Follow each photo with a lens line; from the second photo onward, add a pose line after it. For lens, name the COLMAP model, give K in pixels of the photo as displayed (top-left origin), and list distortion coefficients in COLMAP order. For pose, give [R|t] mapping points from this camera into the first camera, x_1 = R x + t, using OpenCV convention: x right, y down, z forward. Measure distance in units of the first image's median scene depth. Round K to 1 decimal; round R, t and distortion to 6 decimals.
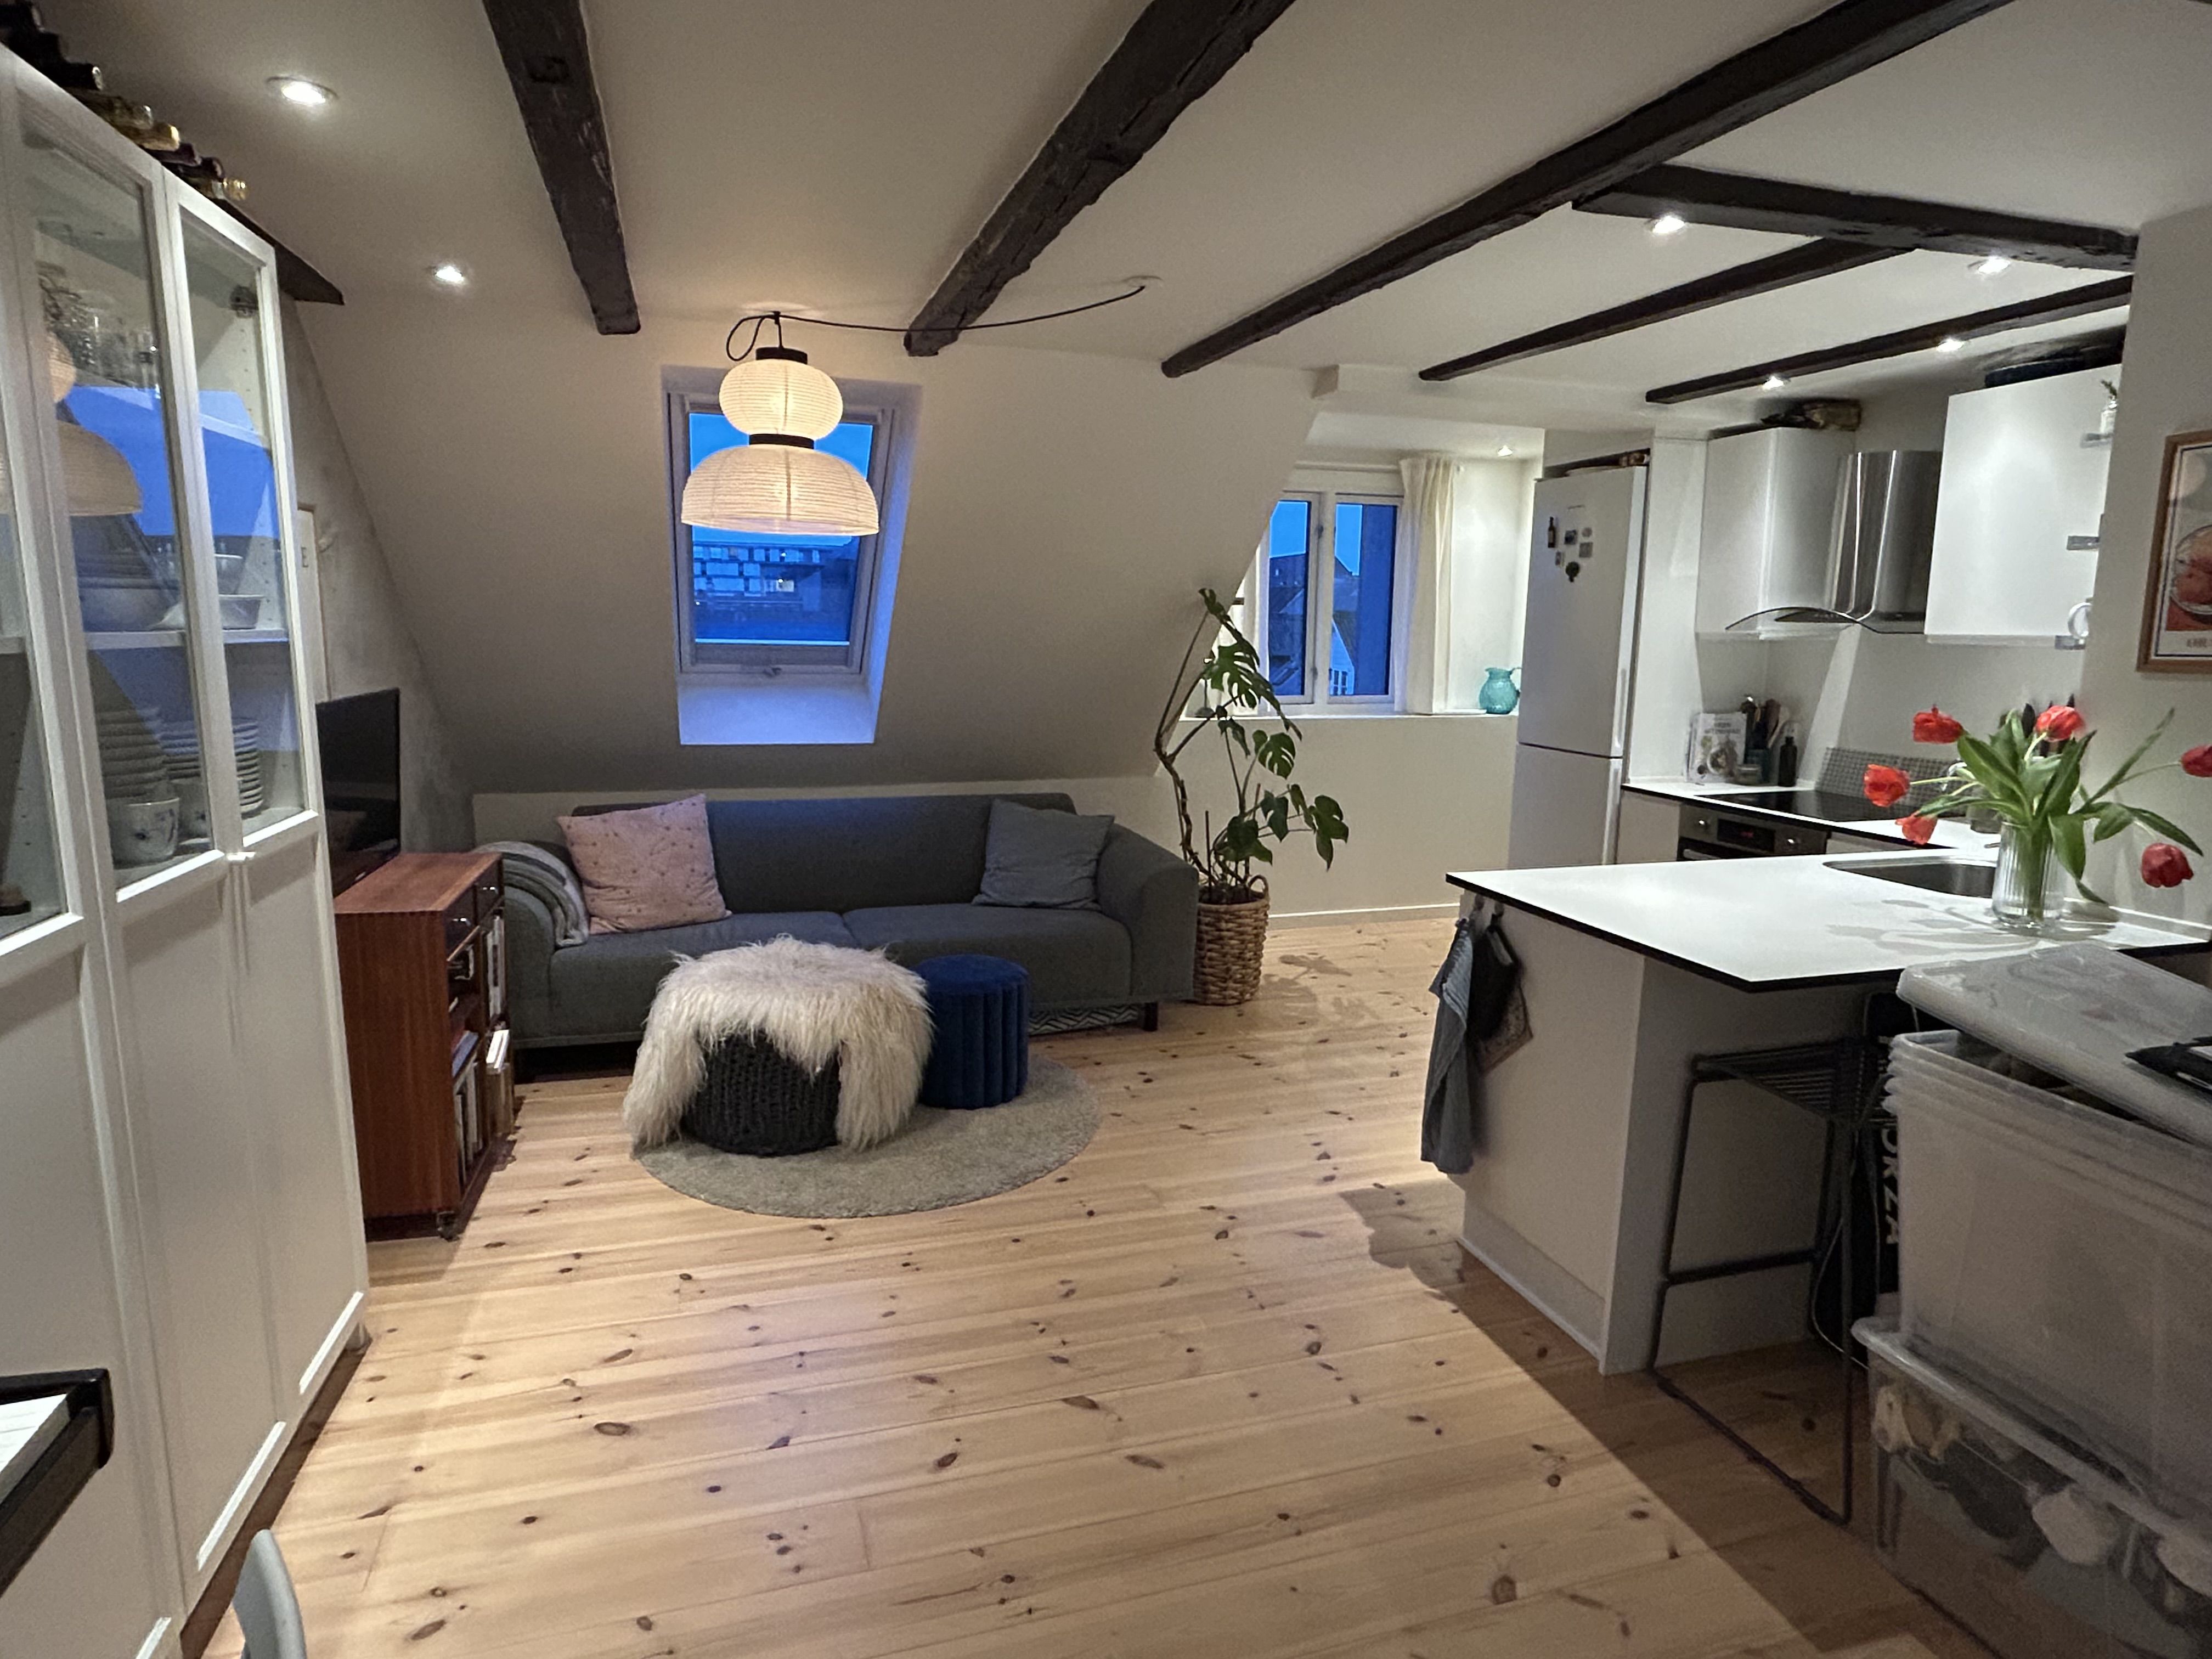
lens RADIAL K [[1227.7, 0, 1100.2], [0, 1227.7, 817.9], [0, 0, 1]] dist [0.007409, -0.012846]
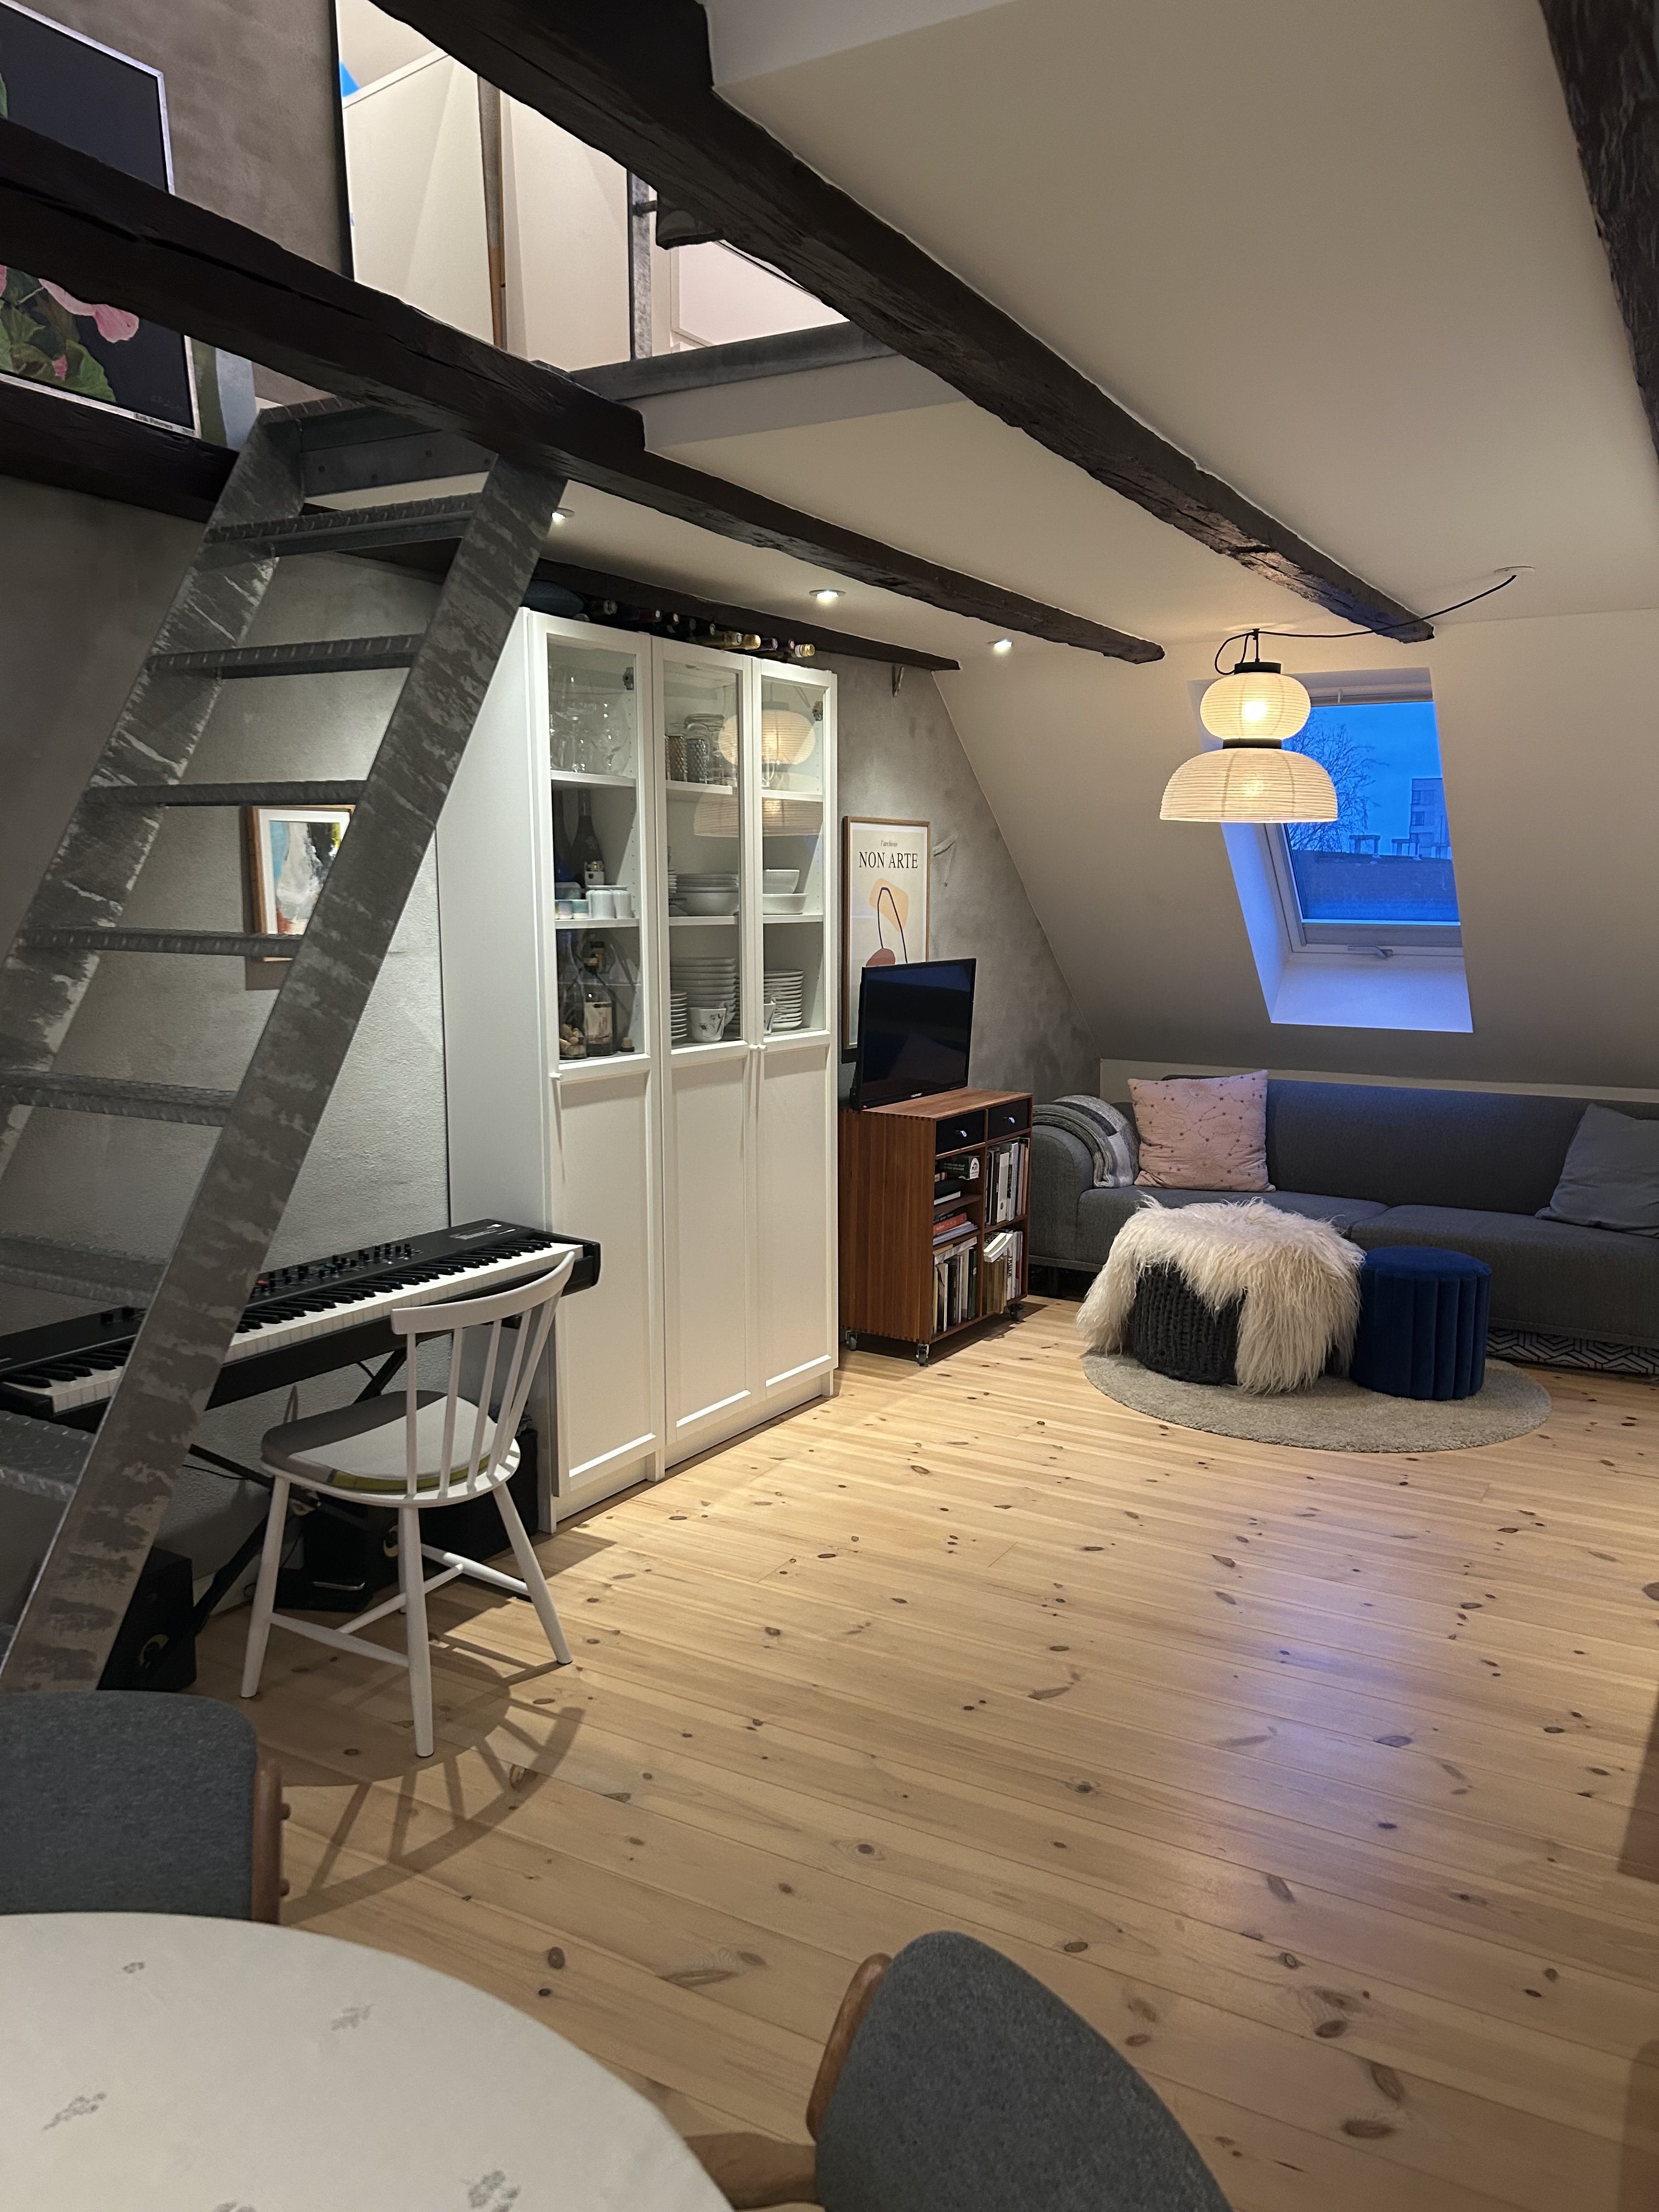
lens RADIAL K [[1668.5, 0, 829.5], [0, 1668.5, 1106.0], [0, 0, 1]] dist [0.007577, -0.000114]
pose [[0.673582, 0.081514, -0.734604, 0.616993], [-0.106345, 0.994247, 0.012814, 0.041638], [0.731422, 0.069490, 0.678376, -0.283248]]
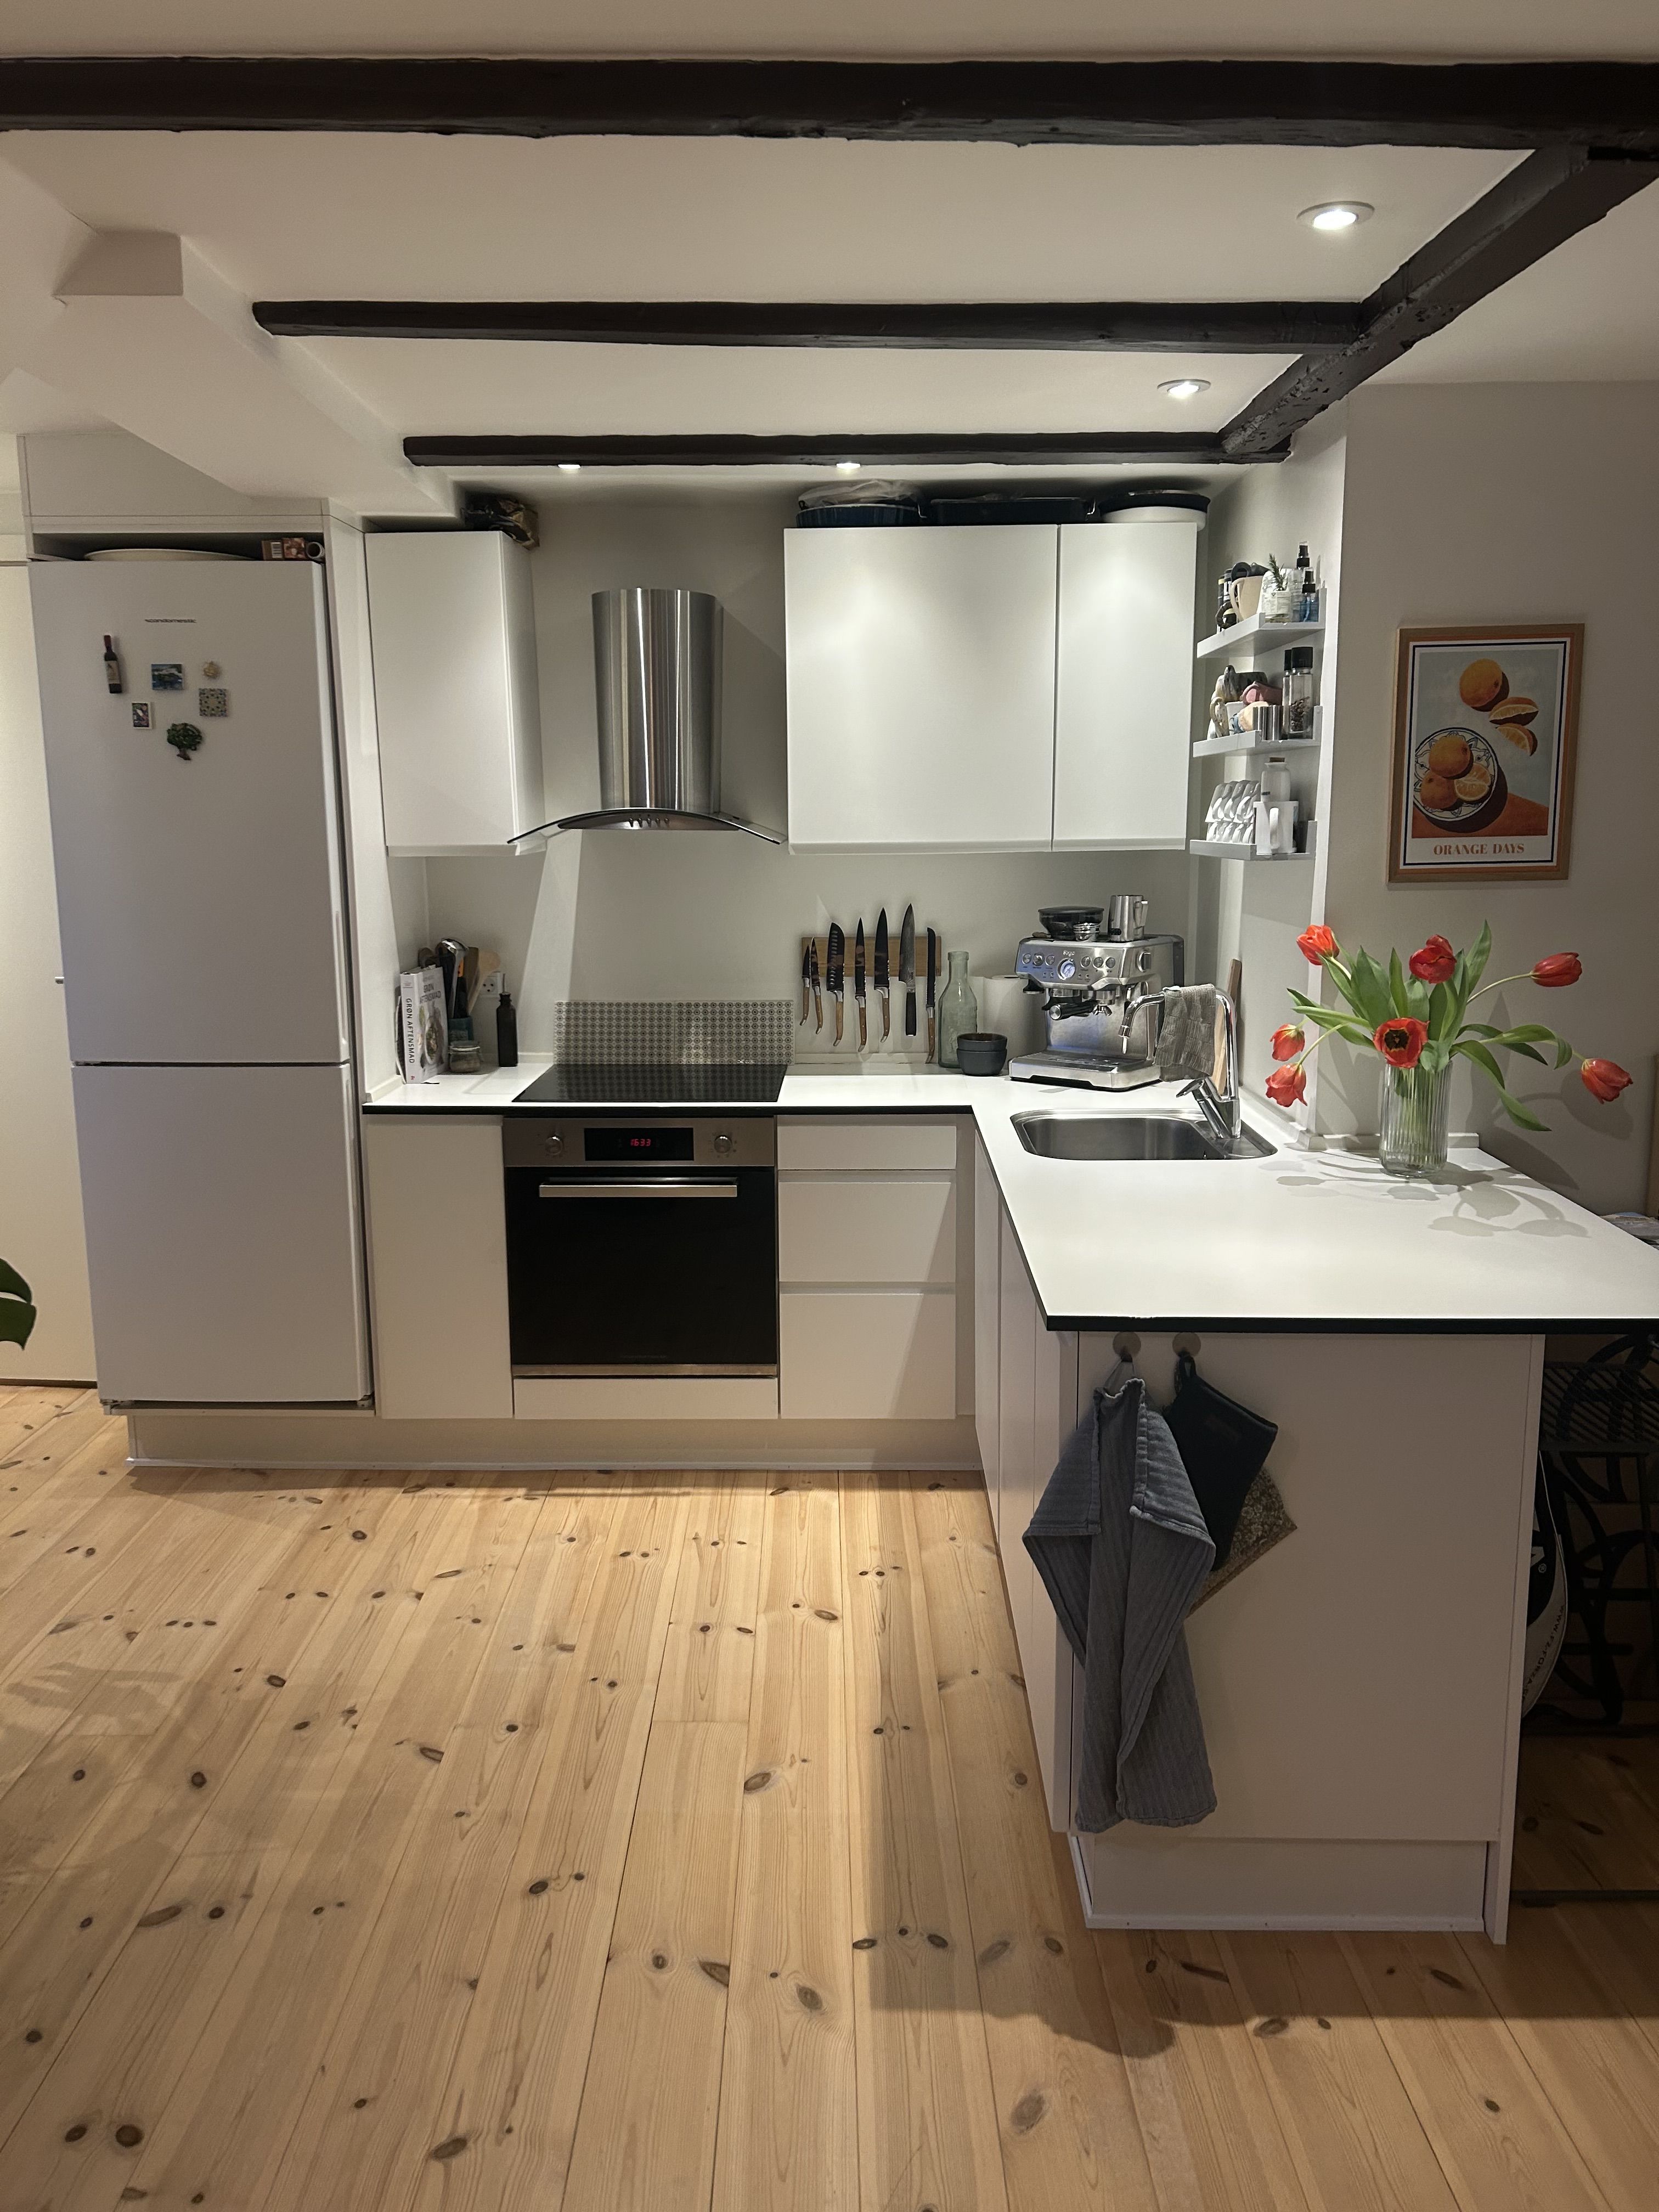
lens RADIAL K [[1668.5, 0, 829.5], [0, 1668.5, 1106.0], [0, 0, 1]] dist [0.007577, -0.000114]
pose [[0.304175, -0.178544, 0.935735, -0.370543], [0.158425, 0.978081, 0.135125, -0.142385], [-0.939350, 0.107142, 0.325794, 0.743116]]
